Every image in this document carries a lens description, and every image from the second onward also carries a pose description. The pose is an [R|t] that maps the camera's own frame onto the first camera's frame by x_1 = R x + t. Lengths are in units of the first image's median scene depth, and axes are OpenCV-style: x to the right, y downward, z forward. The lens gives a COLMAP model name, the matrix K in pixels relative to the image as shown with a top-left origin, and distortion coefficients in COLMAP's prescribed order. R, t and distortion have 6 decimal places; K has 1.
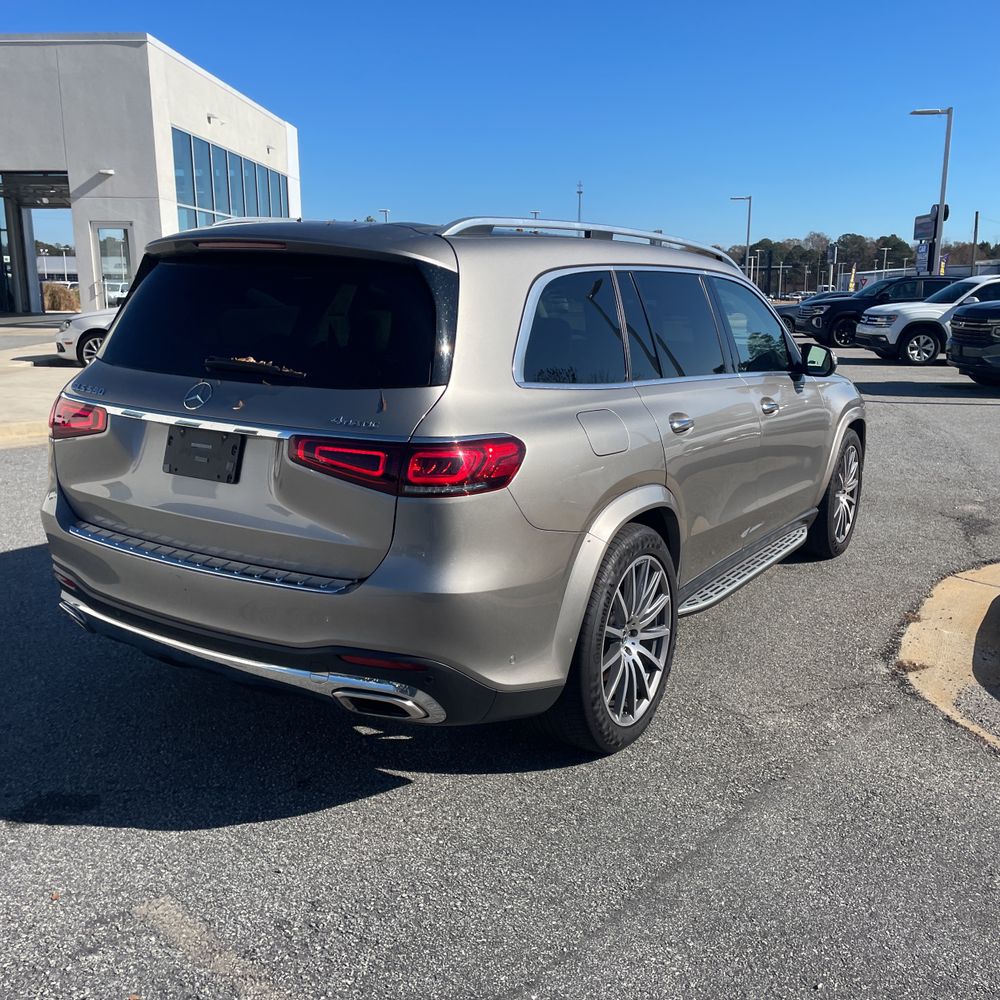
lens RADIAL K [[1015.0, 0, 500.0], [0, 1015.0, 500.0], [0, 0, 1]] dist [0.099025, -0.133965]
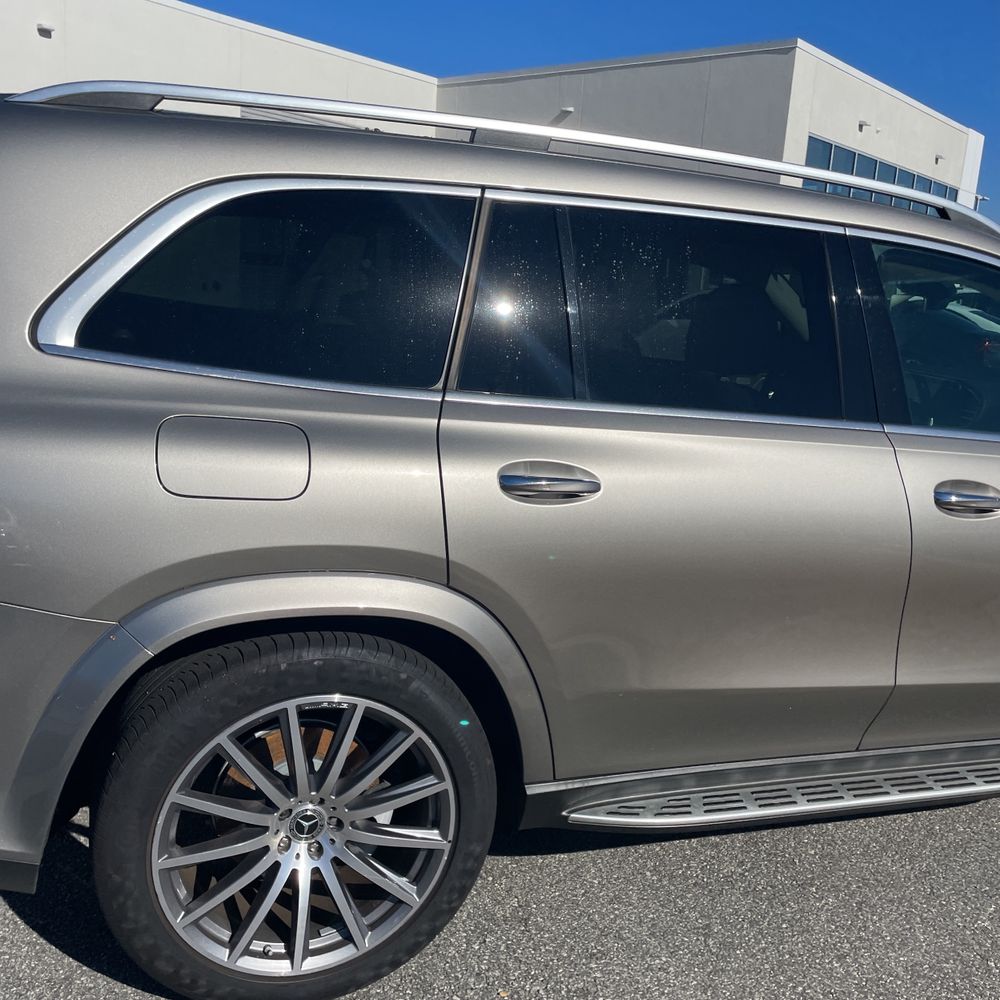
lens RADIAL K [[1015.0, 0, 500.0], [0, 1015.0, 500.0], [0, 0, 1]] dist [0.099025, -0.133965]
pose [[0.780907, 0.177030, -0.599036, 0.092188], [-0.192433, 0.980538, 0.038917, -0.015341], [0.594268, 0.084884, 0.799775, 0.104168]]
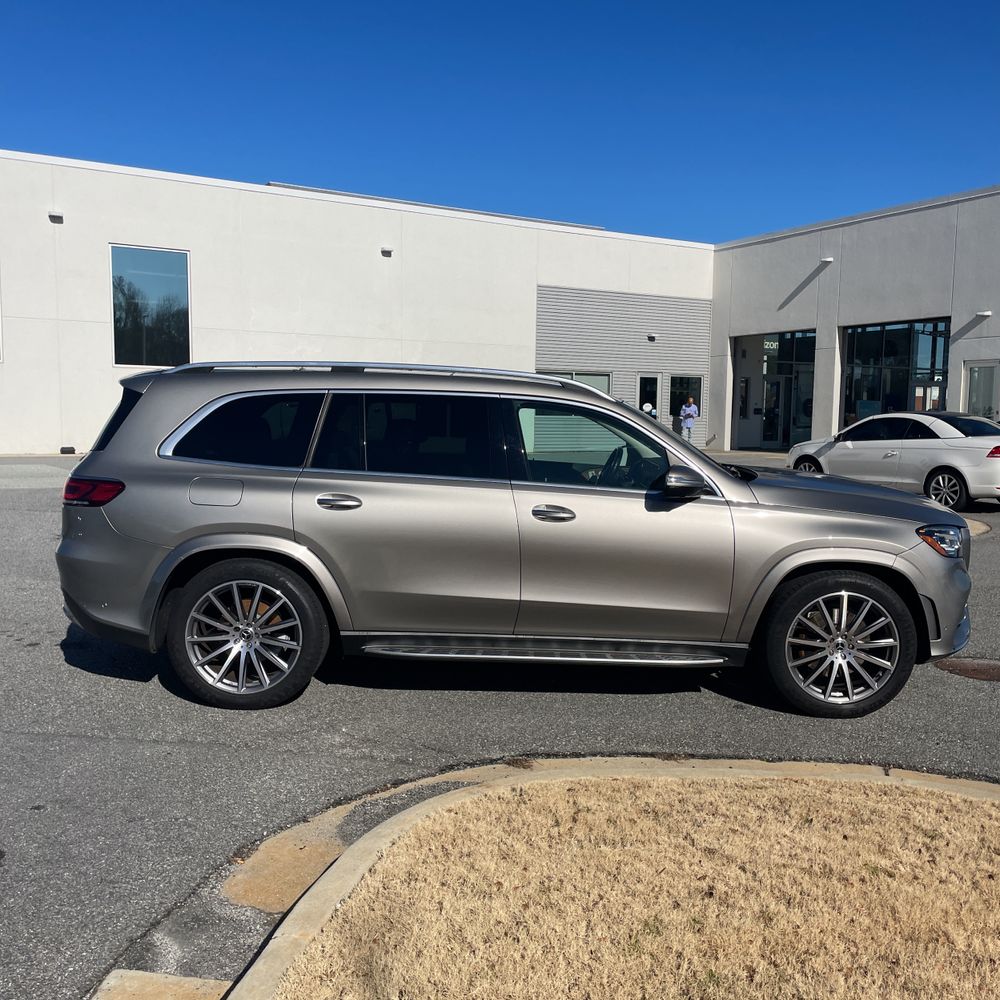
lens RADIAL K [[1015.0, 0, 500.0], [0, 1015.0, 500.0], [0, 0, 1]] dist [0.099025, -0.133965]
pose [[0.525121, 0.075720, -0.847652, 0.275952], [-0.187424, 0.981868, -0.028400, -0.014864], [0.830133, 0.173784, 0.529791, 0.086019]]
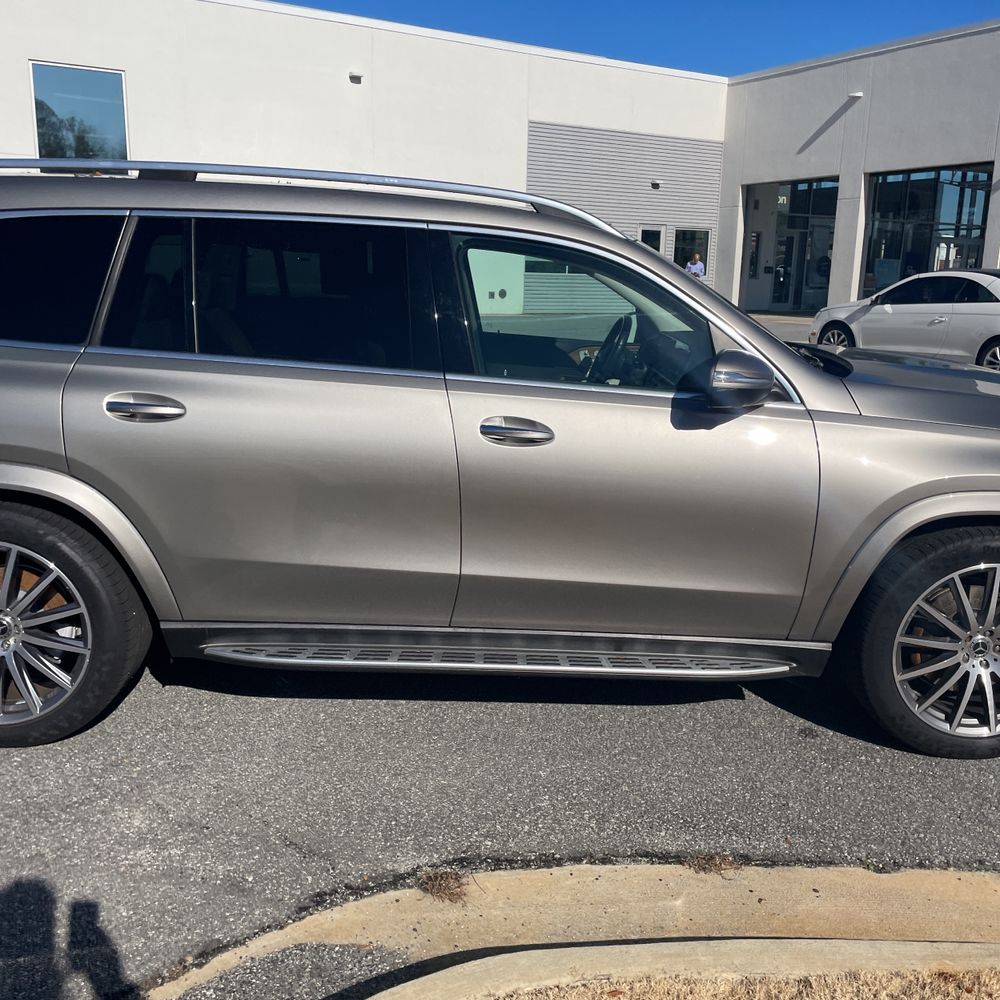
lens RADIAL K [[1016.8, 0, 515.7], [0, 1016.8, 484.7], [0, 0, 1]] dist [0.100719, -0.131024]
pose [[0.542428, 0.181101, -0.820350, 0.190726], [-0.195885, 0.976837, 0.086125, -0.026687], [0.816946, 0.113978, 0.565339, 0.149482]]
